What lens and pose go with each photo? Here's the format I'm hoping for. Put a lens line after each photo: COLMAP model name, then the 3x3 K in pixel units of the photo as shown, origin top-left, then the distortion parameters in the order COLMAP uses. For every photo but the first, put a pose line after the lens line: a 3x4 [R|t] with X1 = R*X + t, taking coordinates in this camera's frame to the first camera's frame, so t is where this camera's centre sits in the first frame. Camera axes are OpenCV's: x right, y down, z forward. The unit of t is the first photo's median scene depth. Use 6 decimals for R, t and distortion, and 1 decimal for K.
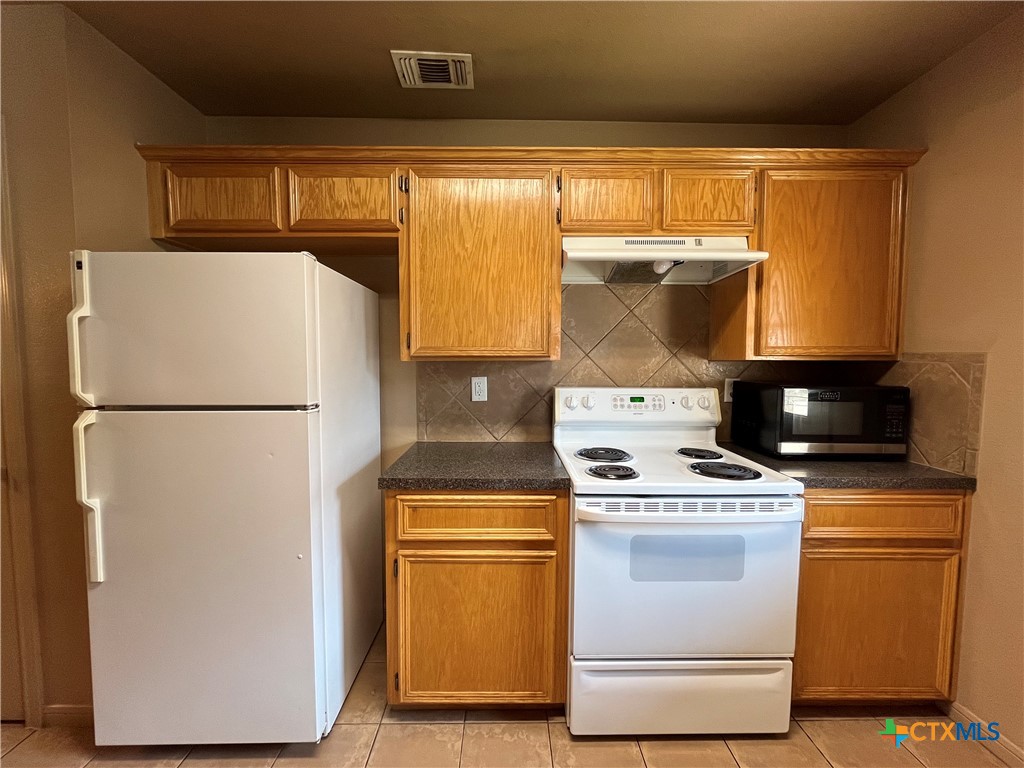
lens RADIAL K [[412.7, 0, 513.1], [0, 412.7, 380.5], [0, 0, 1]] dist [-0.003440, -0.000047]
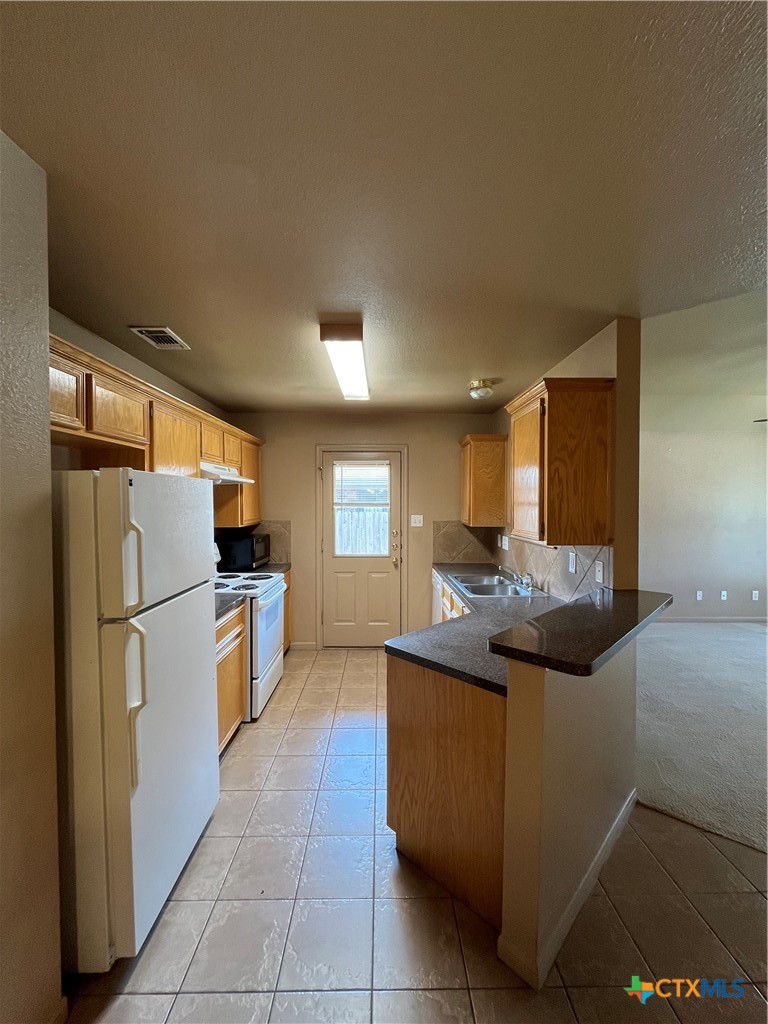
lens RADIAL K [[412.7, 0, 388.3], [0, 412.7, 511.0], [0, 0, 1]] dist [-0.003440, -0.000047]
pose [[-0.005359, -0.024108, 0.999695, -1.708098], [0.059283, 0.997943, 0.024383, -0.155464], [-0.998227, 0.059396, -0.003919, 0.276776]]
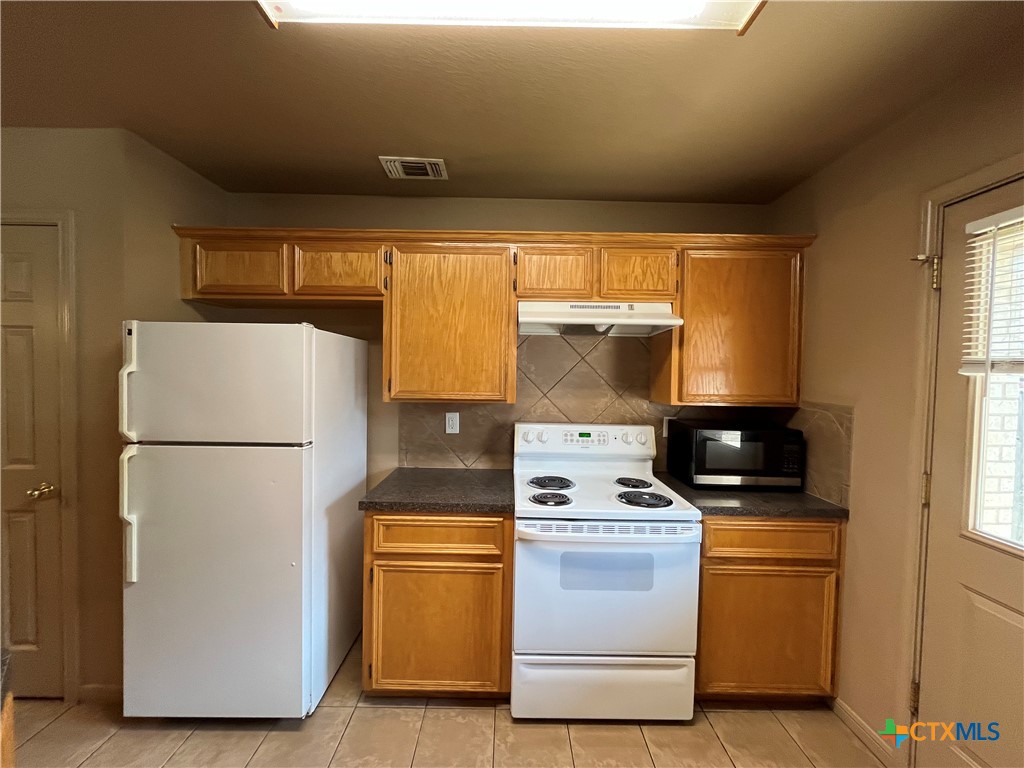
lens RADIAL K [[412.7, 0, 513.2], [0, 412.7, 381.0], [0, 0, 1]] dist [-0.003440, -0.000047]
pose [[0.999873, 0.014208, -0.007210, 0.128258], [-0.014438, 0.999351, -0.032991, -0.082260], [0.006736, 0.033091, 0.999430, -0.223622]]
